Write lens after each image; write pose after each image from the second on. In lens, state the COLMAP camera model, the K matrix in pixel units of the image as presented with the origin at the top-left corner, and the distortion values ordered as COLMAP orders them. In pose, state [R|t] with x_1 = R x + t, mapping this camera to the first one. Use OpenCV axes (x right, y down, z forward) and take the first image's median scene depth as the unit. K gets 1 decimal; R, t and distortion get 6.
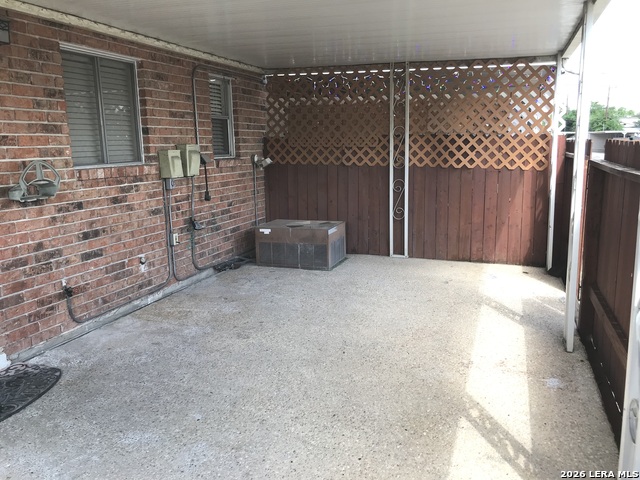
lens RADIAL K [[529.2, 0, 322.7], [0, 529.2, 240.7], [0, 0, 1]] dist [0.010135, 0.000744]
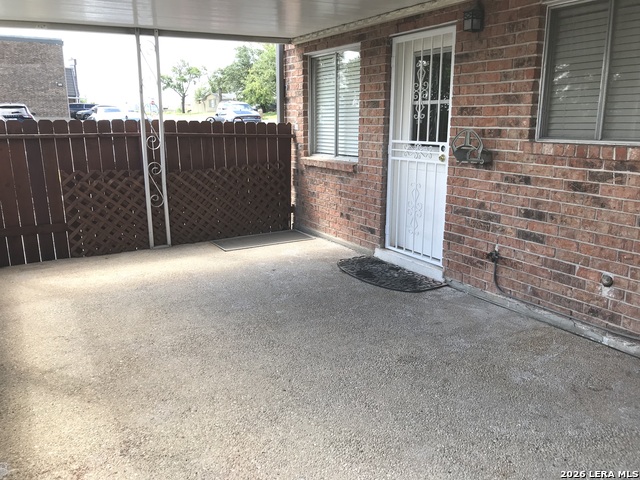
lens RADIAL K [[529.2, 0, 322.8], [0, 529.2, 239.4], [0, 0, 1]] dist [0.010135, 0.000744]
pose [[-0.647917, 0.186600, -0.738501, 0.500947], [-0.128953, 0.928664, 0.347784, -0.254177], [0.750716, 0.320567, -0.577635, 1.330439]]
